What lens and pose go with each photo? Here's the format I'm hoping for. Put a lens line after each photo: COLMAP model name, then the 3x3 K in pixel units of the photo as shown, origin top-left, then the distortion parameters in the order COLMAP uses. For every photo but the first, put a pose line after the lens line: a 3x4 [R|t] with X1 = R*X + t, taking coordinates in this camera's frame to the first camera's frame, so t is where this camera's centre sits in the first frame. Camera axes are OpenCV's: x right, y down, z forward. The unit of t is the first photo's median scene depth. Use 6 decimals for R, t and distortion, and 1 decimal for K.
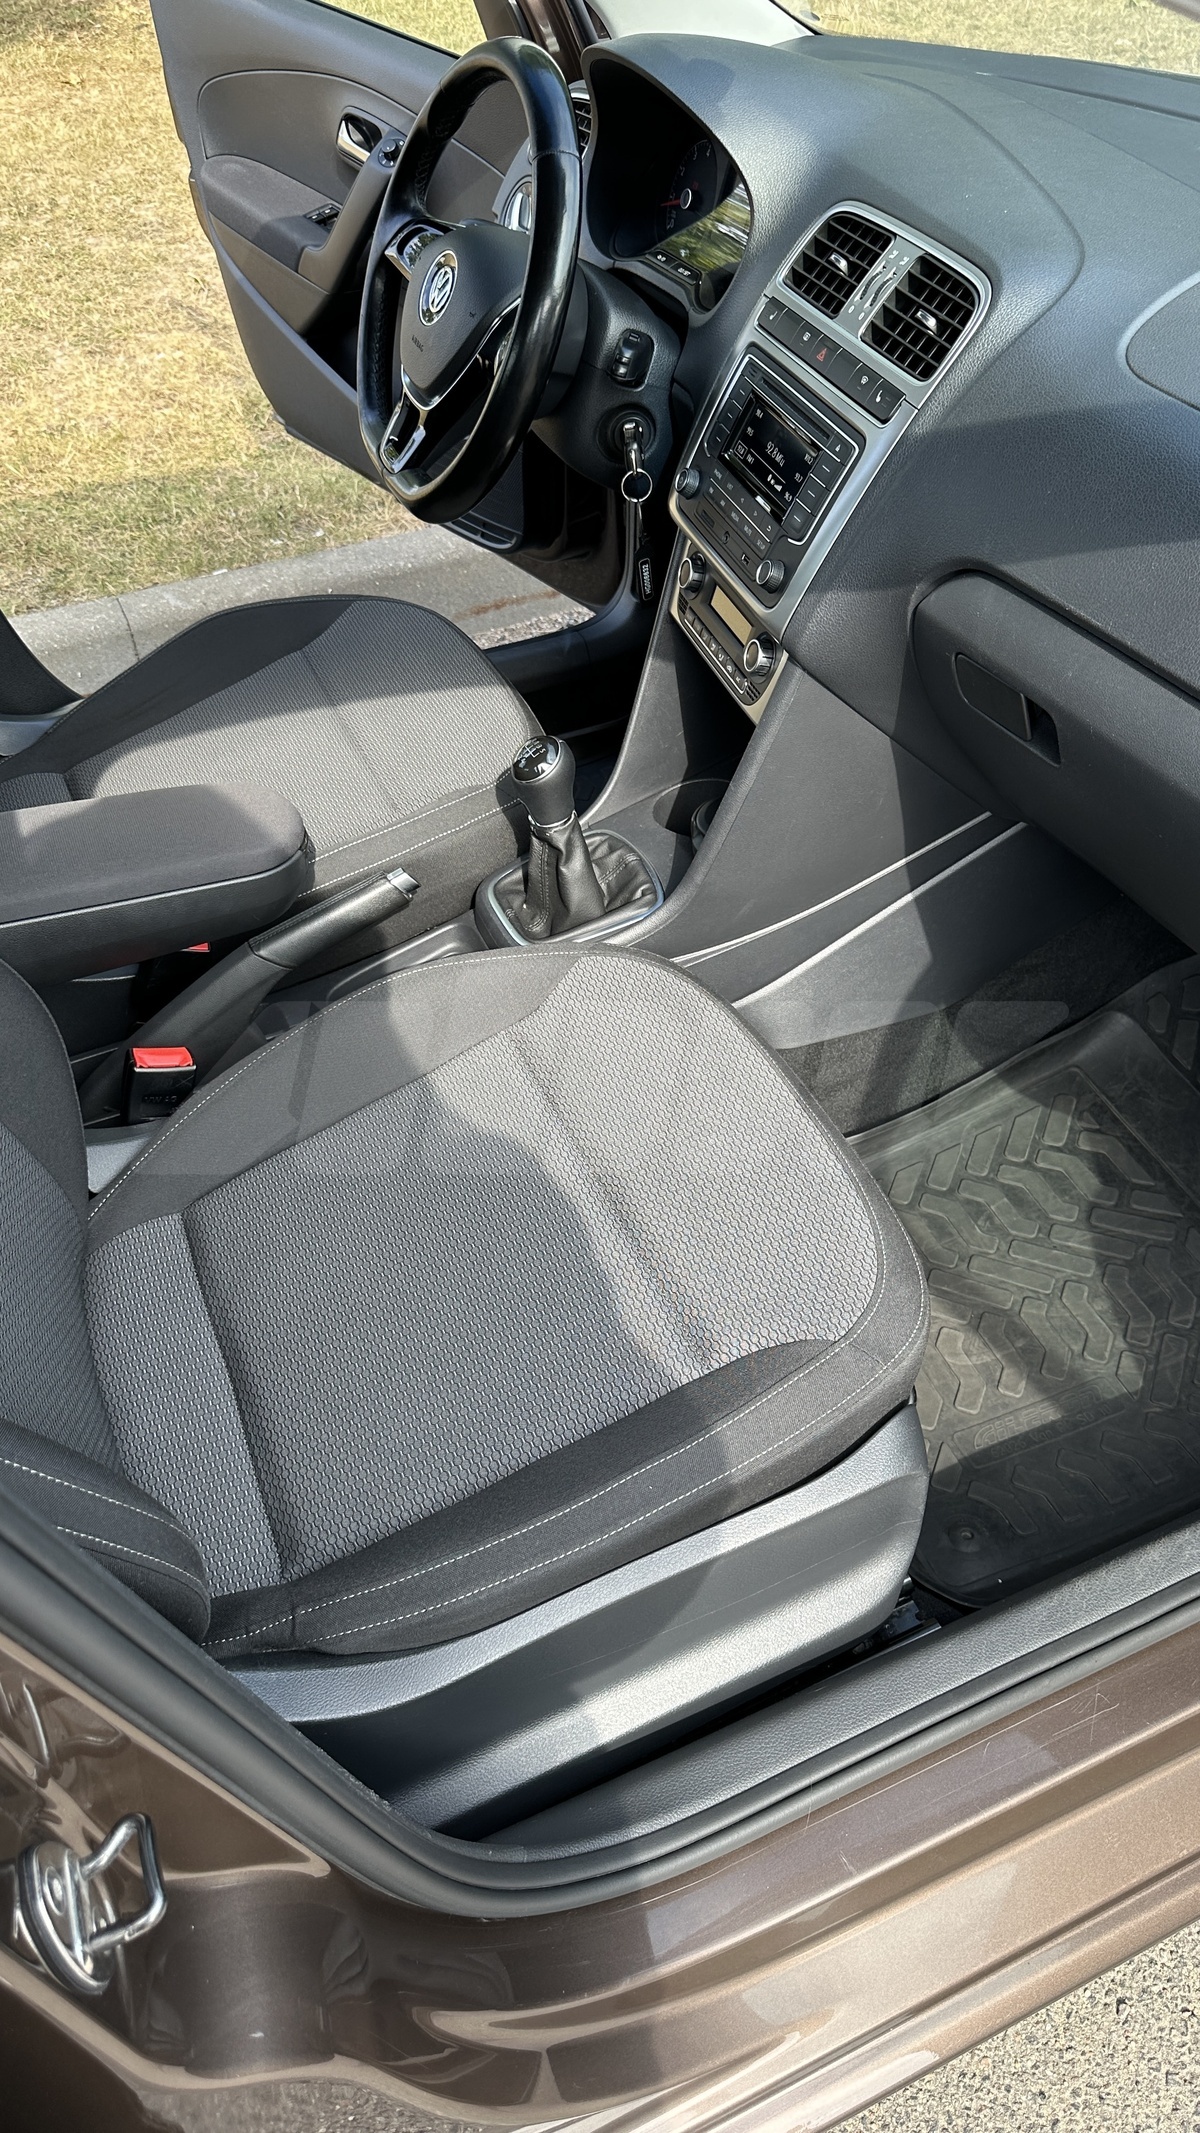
lens RADIAL K [[1568.4, 0, 552.9], [0, 1568.4, 1065.1], [0, 0, 1]] dist [0.087605, -0.209071]
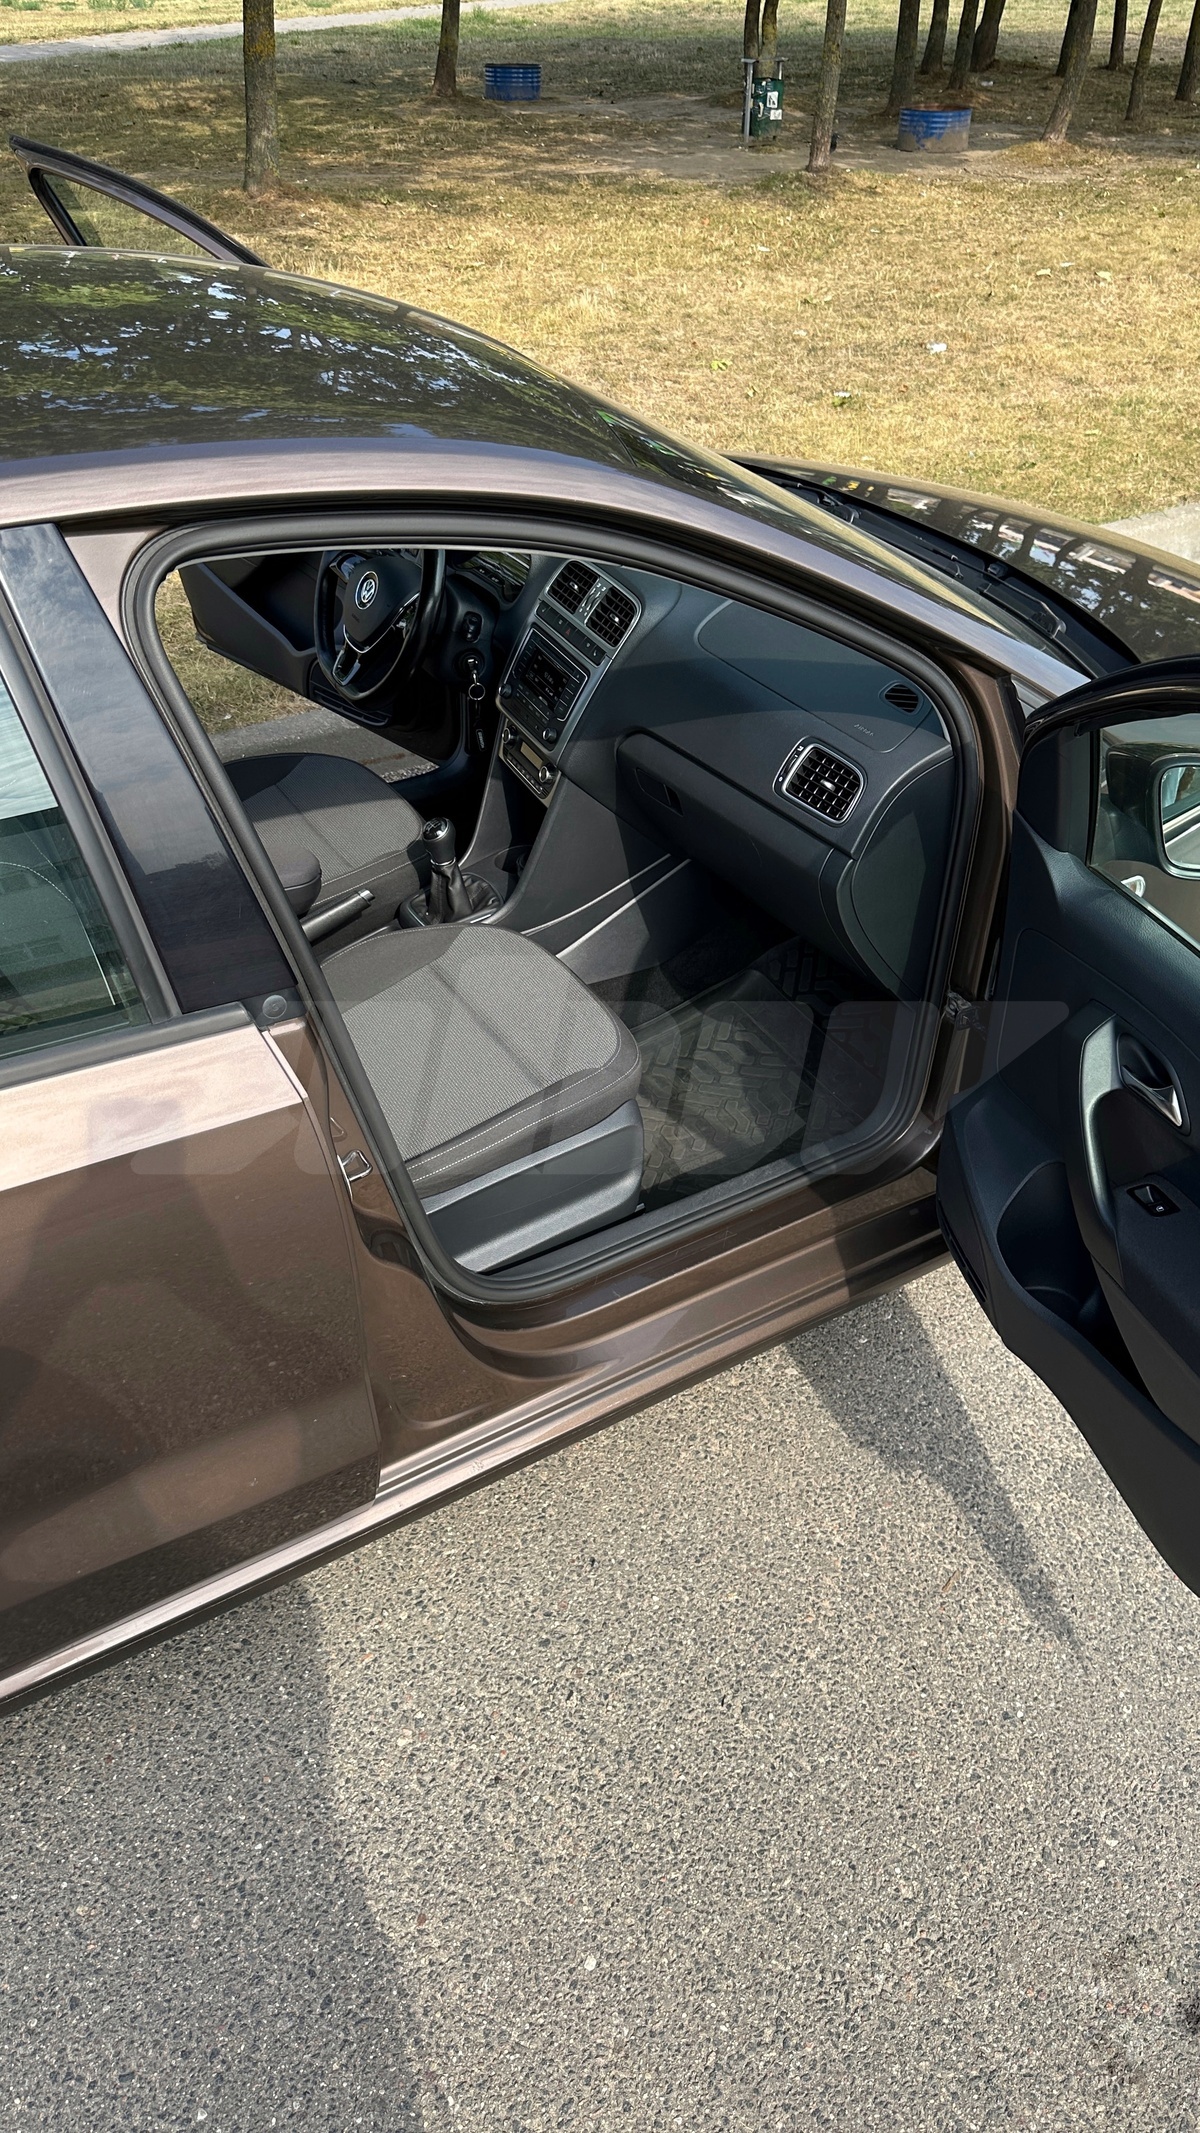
lens RADIAL K [[1492.8, 0, 600.2], [0, 1492.8, 1049.2], [0, 0, 1]] dist [0.051353, -0.052403]
pose [[0.986694, -0.044475, 0.156387, -0.105950], [0.060524, 0.993204, -0.099407, 0.258571], [-0.150903, 0.107550, 0.982681, -0.774216]]
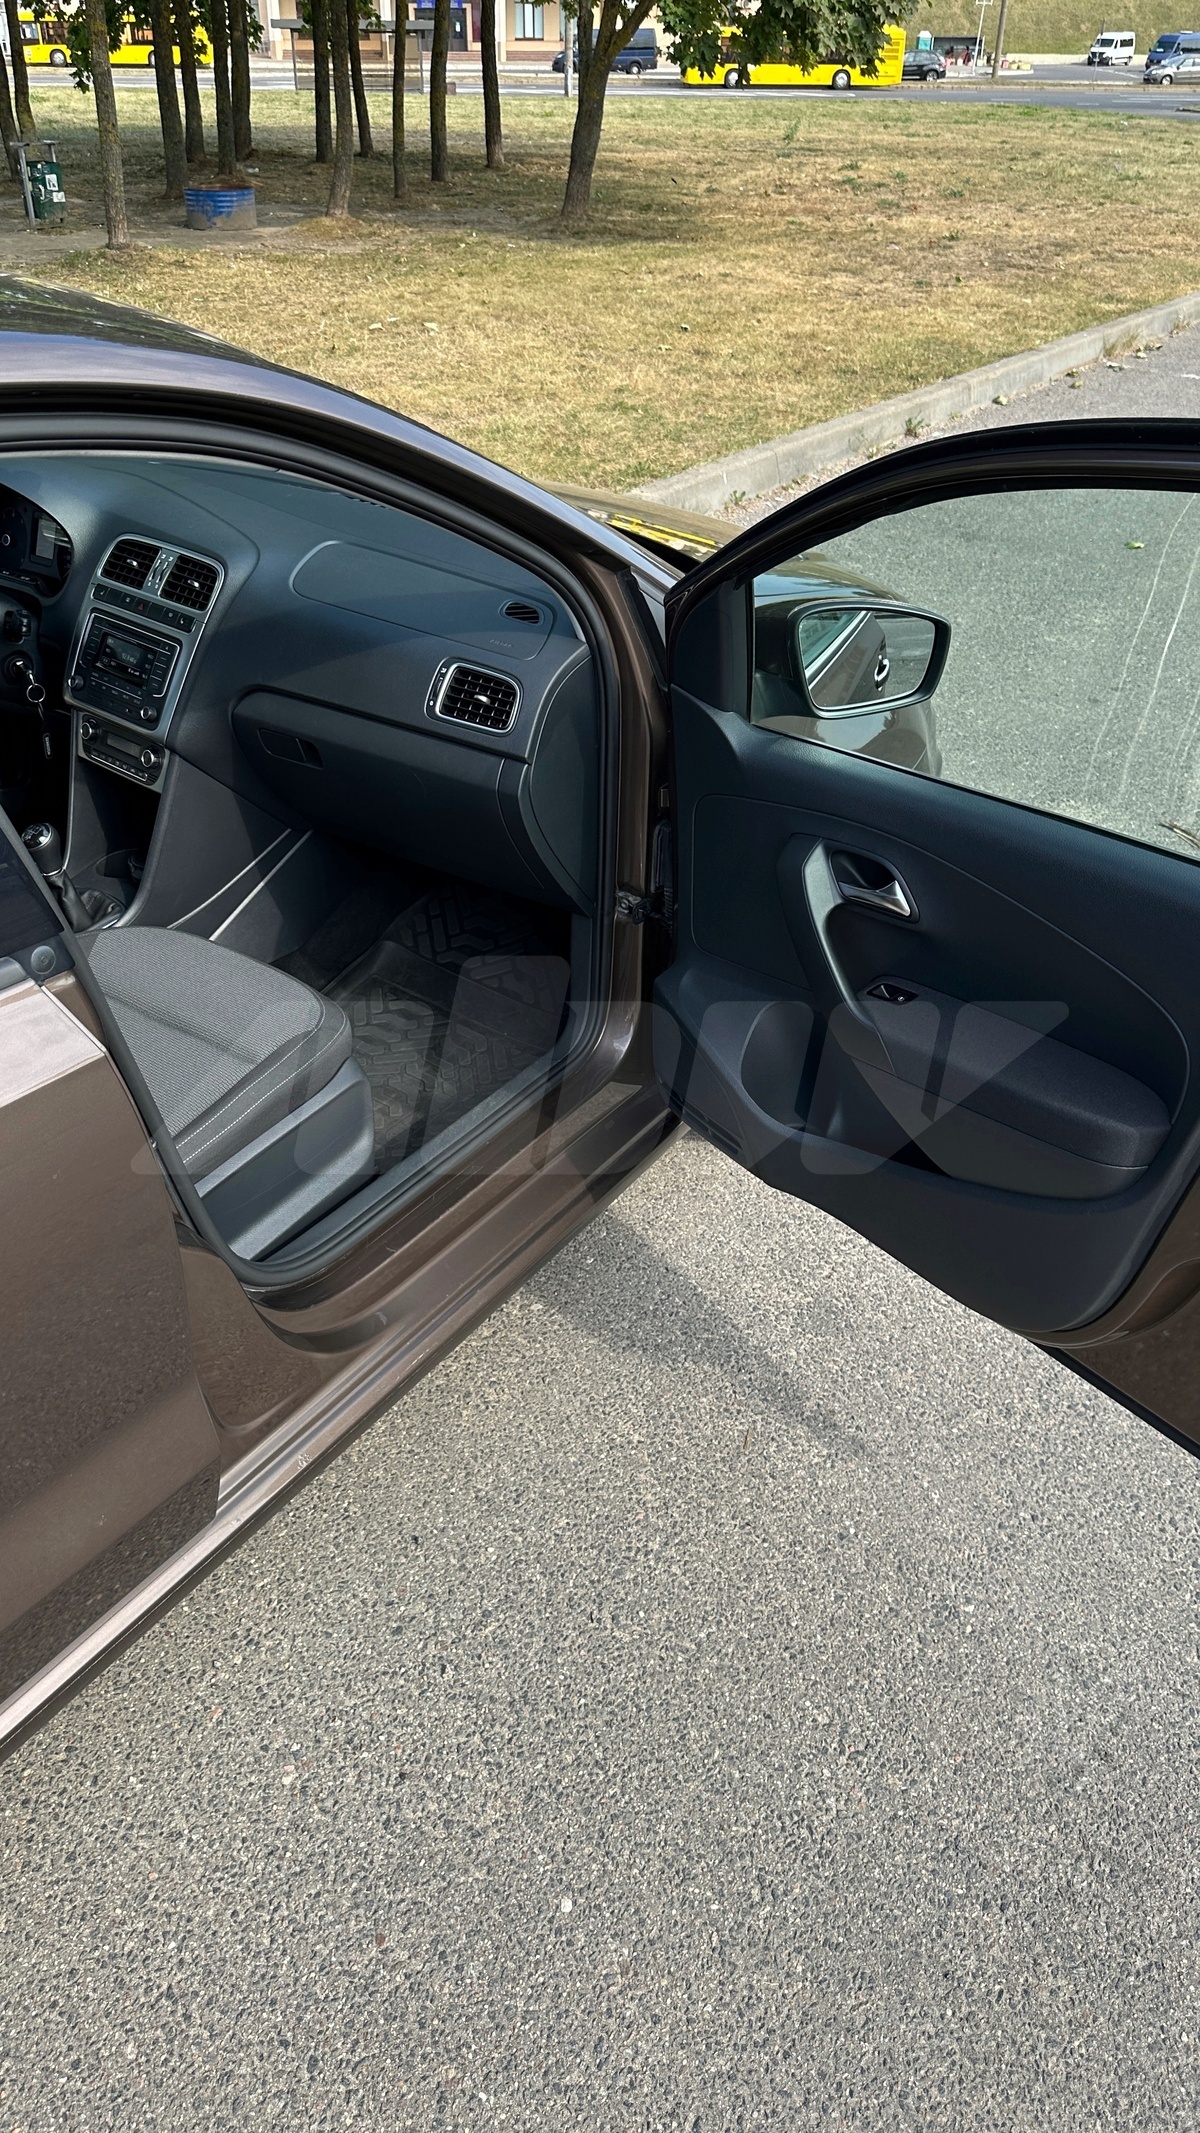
lens RADIAL K [[1470.7, 0, 590.9], [0, 1470.7, 1056.1], [0, 0, 1]] dist [0.053975, -0.061603]
pose [[0.839781, -0.244935, 0.484536, -0.341401], [0.316294, 0.946079, -0.069943, 0.337005], [-0.441279, 0.211992, 0.871970, -0.642171]]
